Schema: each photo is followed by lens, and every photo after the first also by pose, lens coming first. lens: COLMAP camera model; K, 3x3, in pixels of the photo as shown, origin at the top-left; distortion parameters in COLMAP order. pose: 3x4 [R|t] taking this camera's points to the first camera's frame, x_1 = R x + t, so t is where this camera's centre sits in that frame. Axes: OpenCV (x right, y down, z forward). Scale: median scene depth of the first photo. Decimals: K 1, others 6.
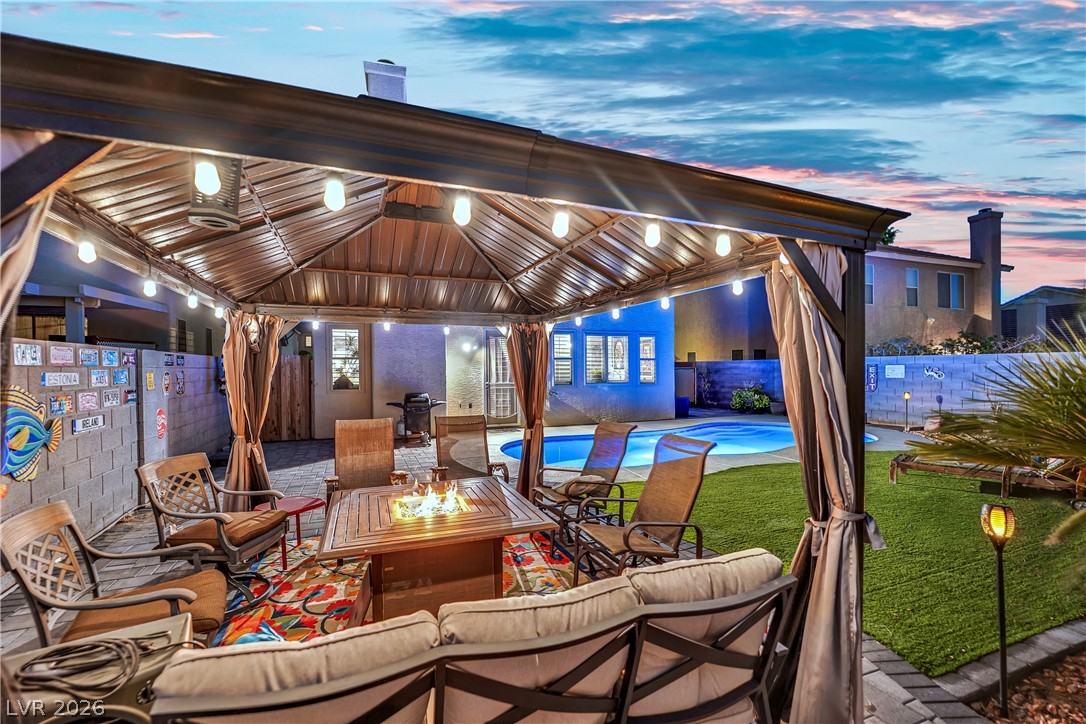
lens RADIAL K [[445.4, 0, 536.9], [0, 445.4, 366.4], [0, 0, 1]] dist [-0.020099, -0.000418]
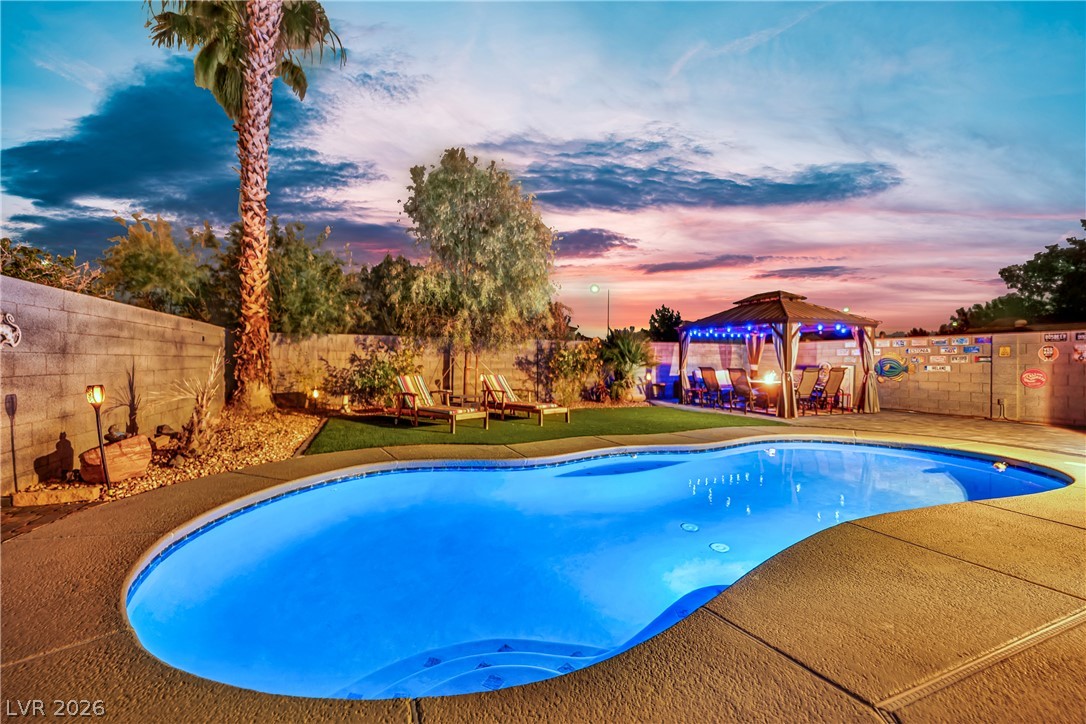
lens RADIAL K [[454.8, 0, 536.1], [0, 454.8, 359.9], [0, 0, 1]] dist [-0.012414, -0.000342]
pose [[-0.999984, -0.000288, 0.005614, 0.431316], [-0.000343, 0.999953, -0.009719, 0.036618], [-0.005611, -0.009720, -0.999937, 1.162960]]
